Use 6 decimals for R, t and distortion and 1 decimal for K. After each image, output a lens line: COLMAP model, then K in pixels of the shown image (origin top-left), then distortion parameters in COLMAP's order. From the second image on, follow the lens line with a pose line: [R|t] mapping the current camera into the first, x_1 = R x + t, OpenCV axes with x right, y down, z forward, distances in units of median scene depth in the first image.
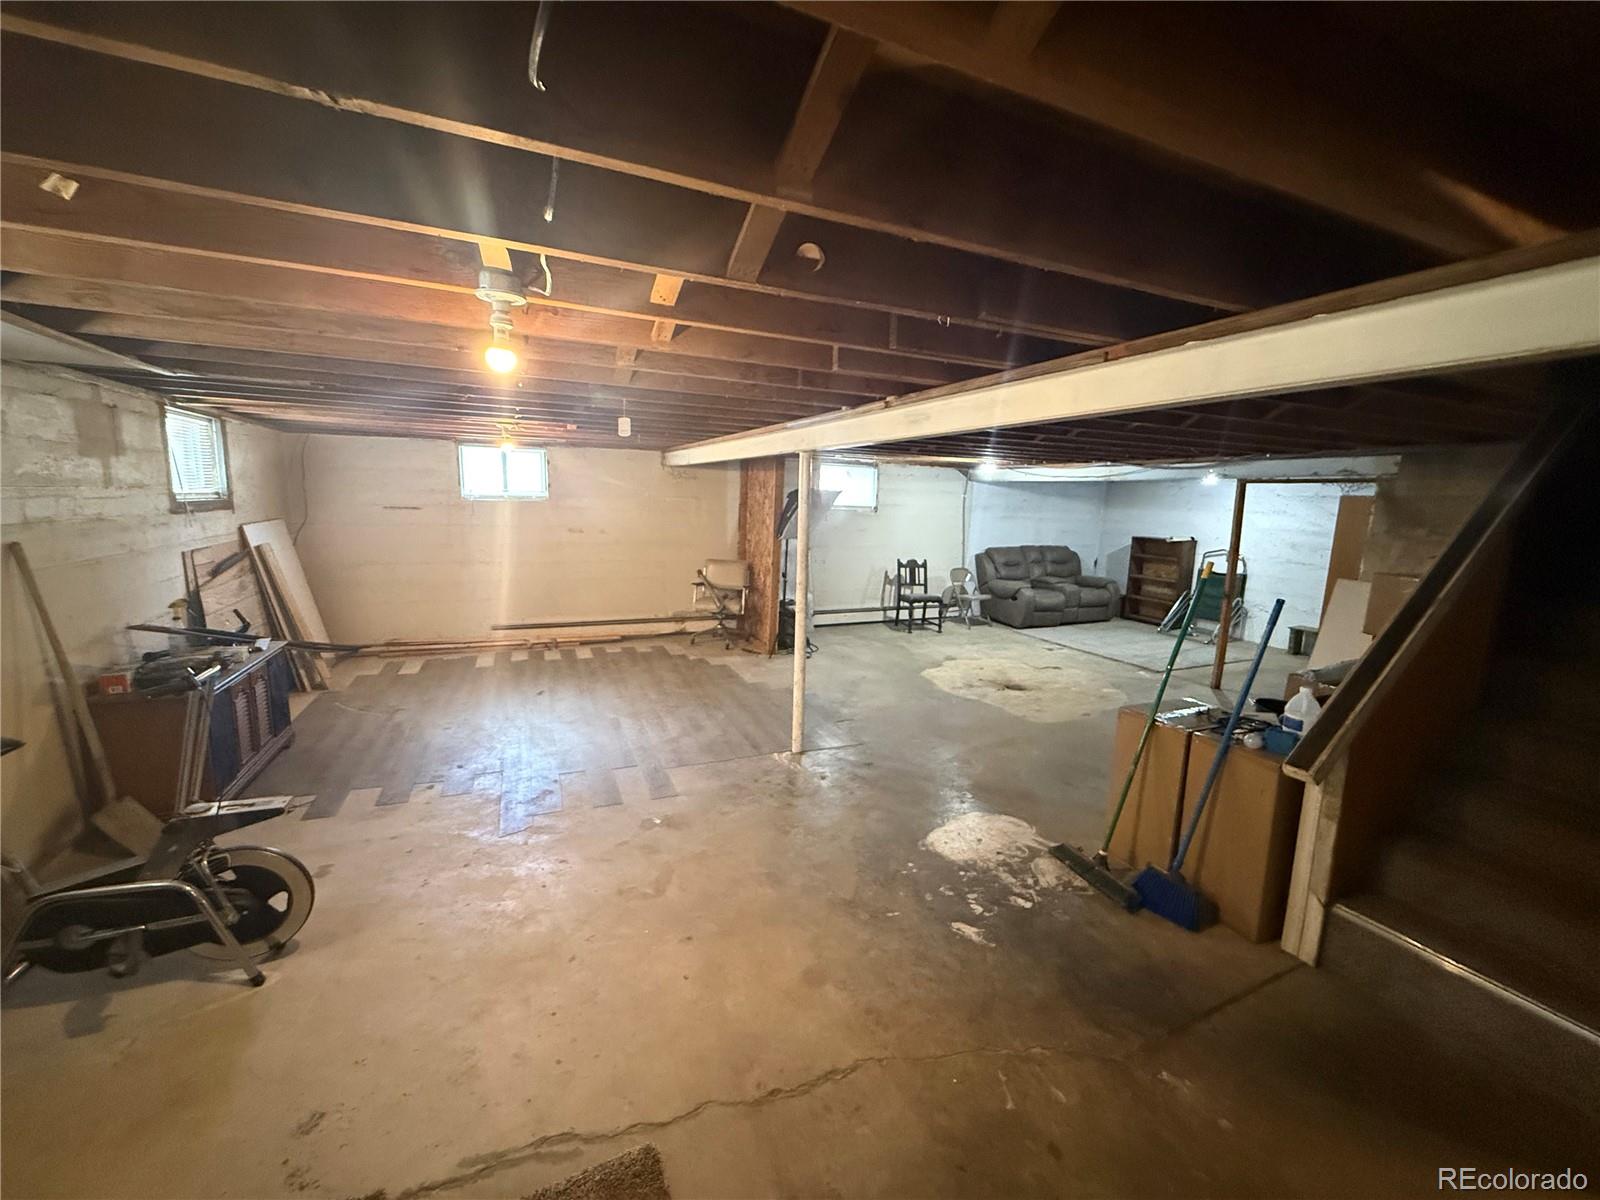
lens RADIAL K [[648.4, 0, 800.0], [0, 648.4, 600.0], [0, 0, 1]] dist [0.000268, 0.000198]
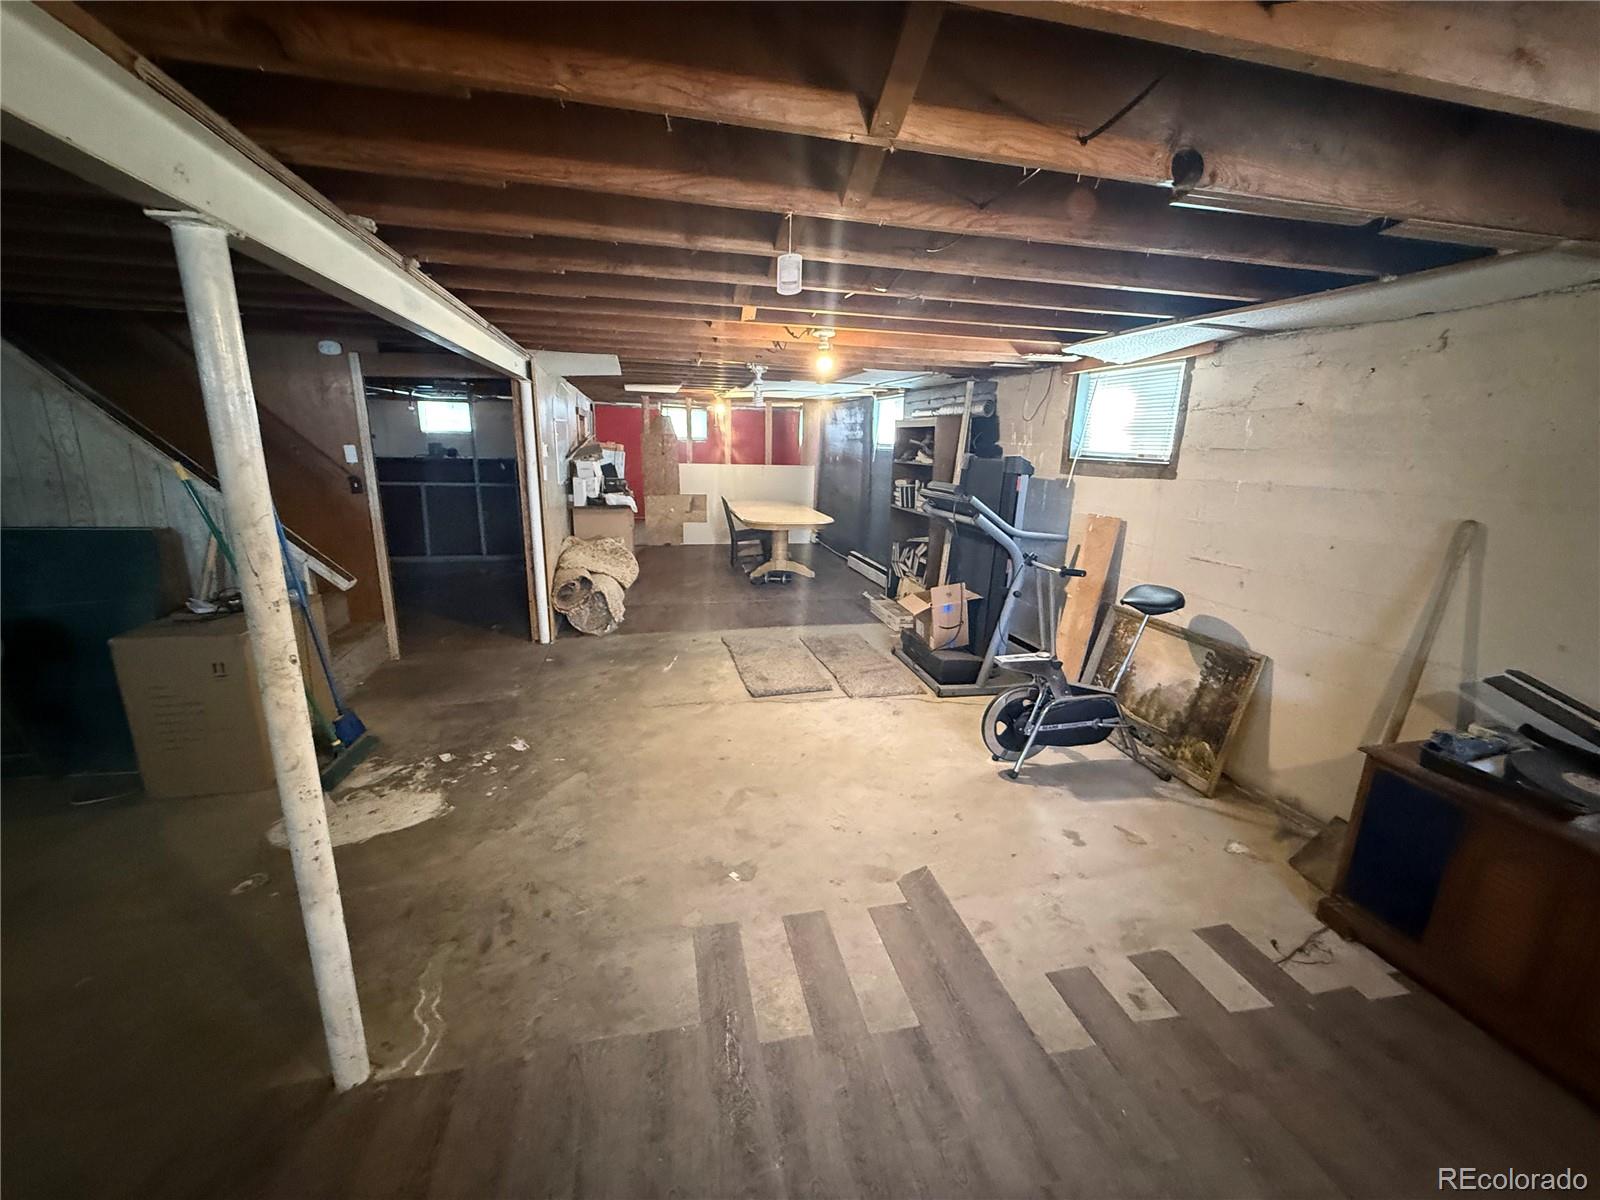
lens RADIAL K [[648.4, 0, 800.0], [0, 648.4, 600.0], [0, 0, 1]] dist [0.000268, 0.000198]
pose [[-0.983309, -0.096285, 0.154378, -0.417258], [-0.029863, 0.922399, 0.385083, -0.256678], [-0.179476, 0.374045, -0.909878, 1.702205]]
